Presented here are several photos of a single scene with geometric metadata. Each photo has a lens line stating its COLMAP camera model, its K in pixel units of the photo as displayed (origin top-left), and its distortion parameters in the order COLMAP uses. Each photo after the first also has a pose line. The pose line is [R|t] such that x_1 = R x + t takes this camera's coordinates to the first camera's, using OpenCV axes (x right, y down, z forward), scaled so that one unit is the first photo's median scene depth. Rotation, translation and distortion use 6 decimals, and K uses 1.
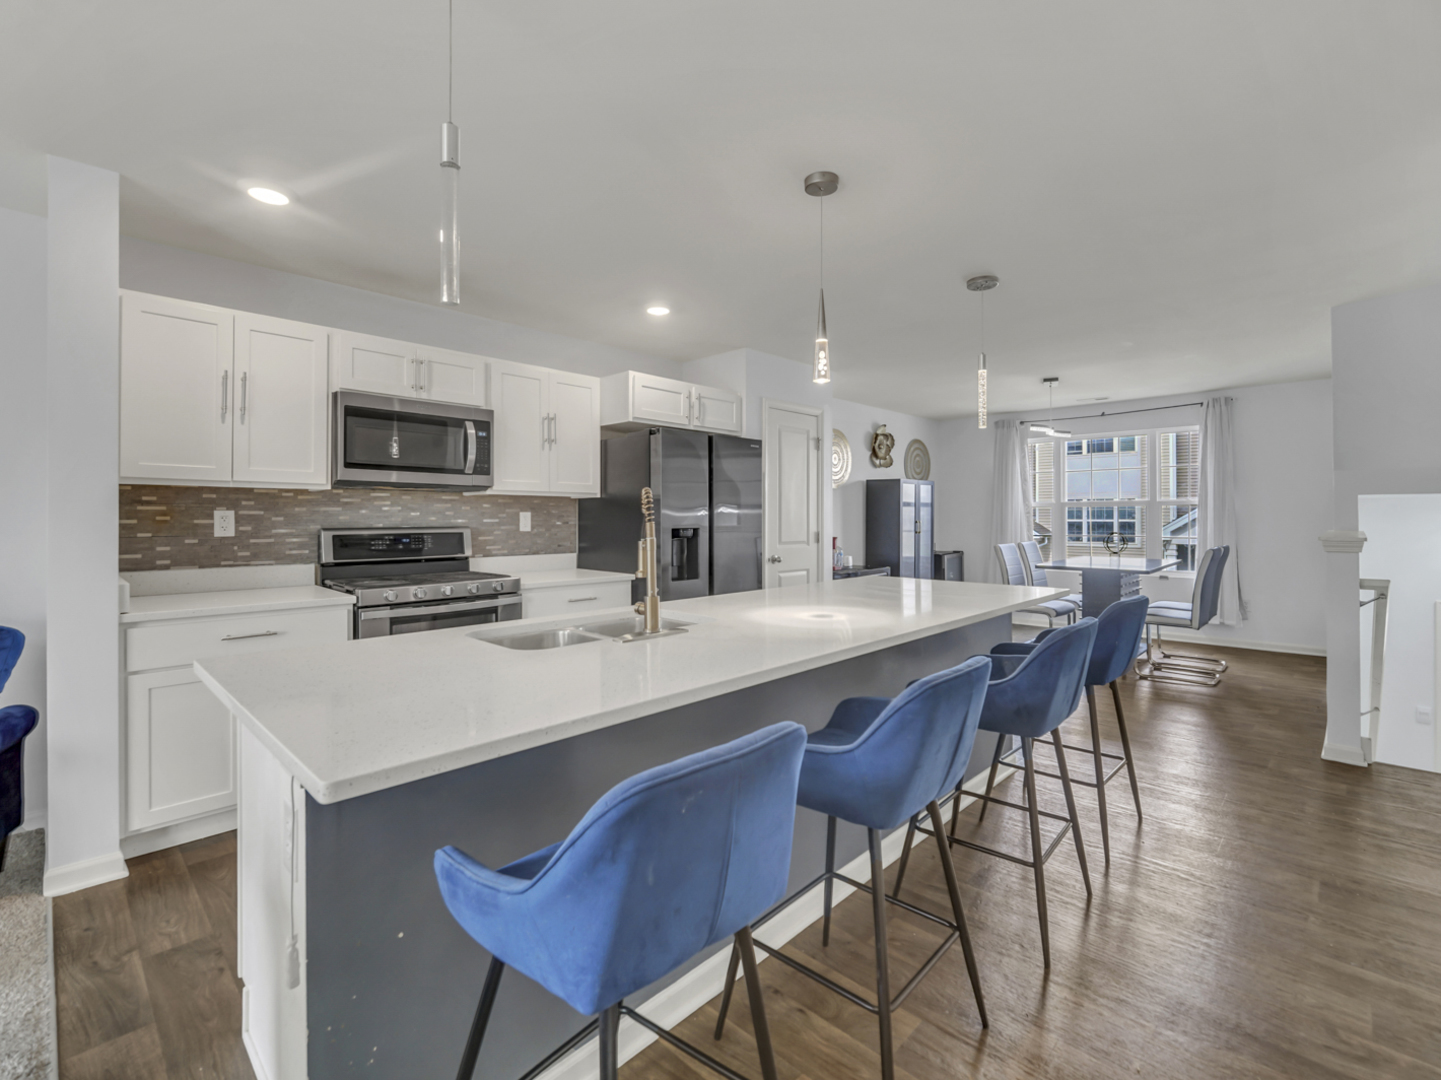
lens RADIAL K [[649.6, 0, 717.1], [0, 649.6, 519.1], [0, 0, 1]] dist [-0.002407, -0.001487]
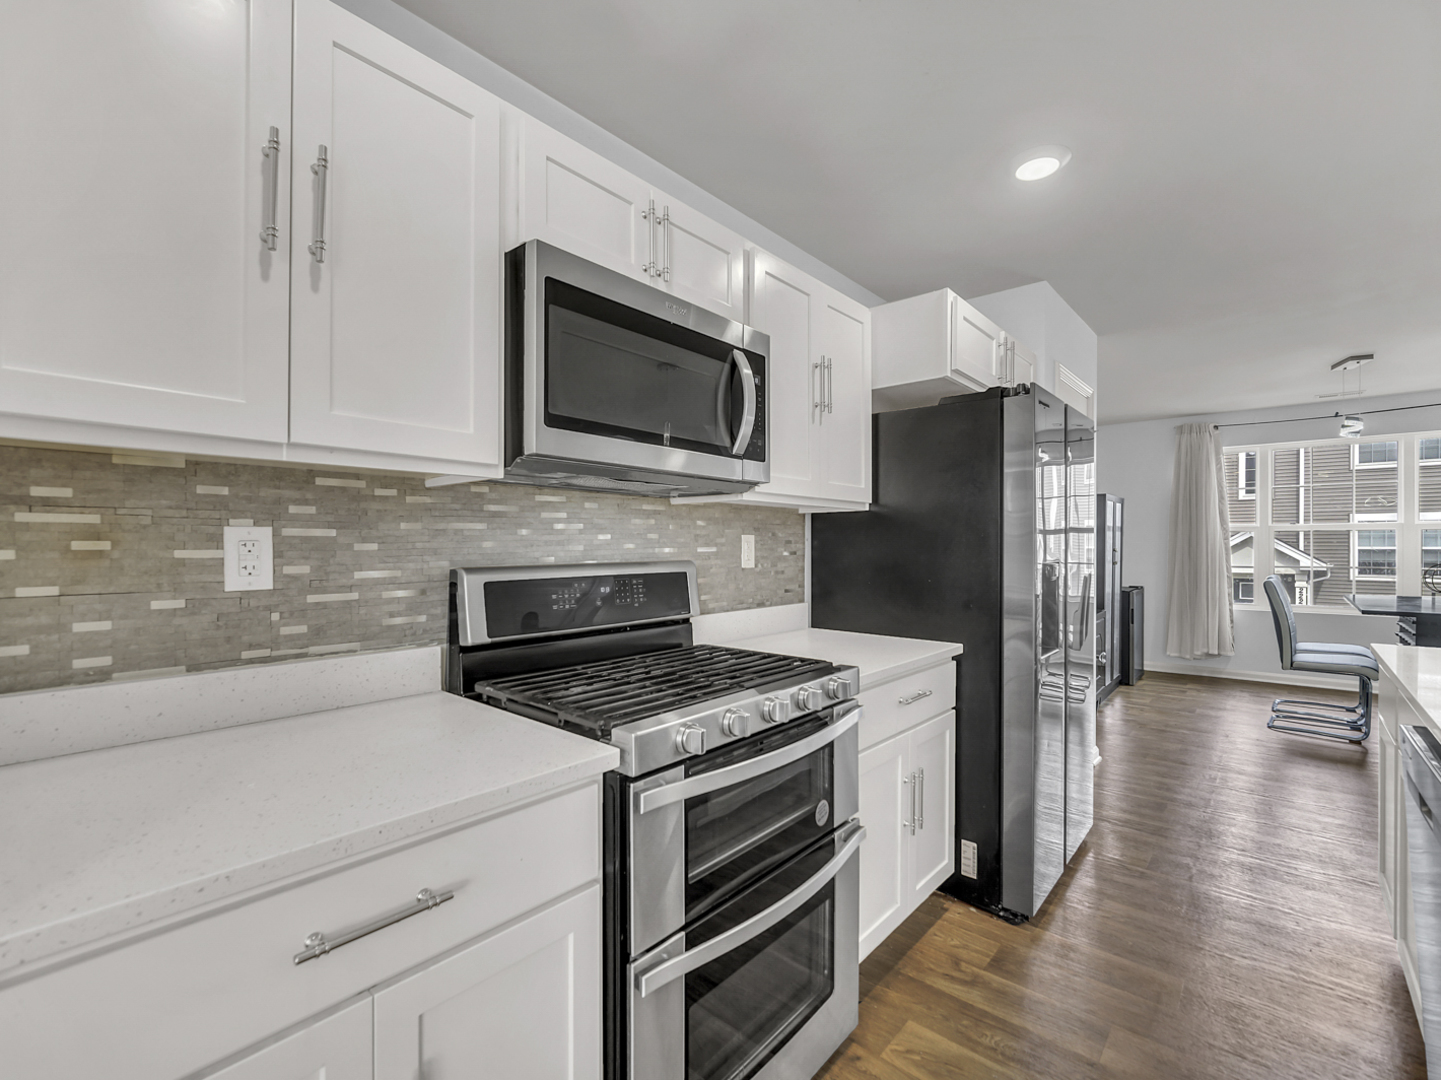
lens RADIAL K [[649.6, 0, 717.3], [0, 649.6, 548.5], [0, 0, 1]] dist [-0.002407, -0.001487]
pose [[0.998680, -0.000453, 0.051359, -0.457295], [0.000266, 0.999993, 0.003661, -0.000885], [-0.051360, -0.003643, 0.998674, 0.541860]]
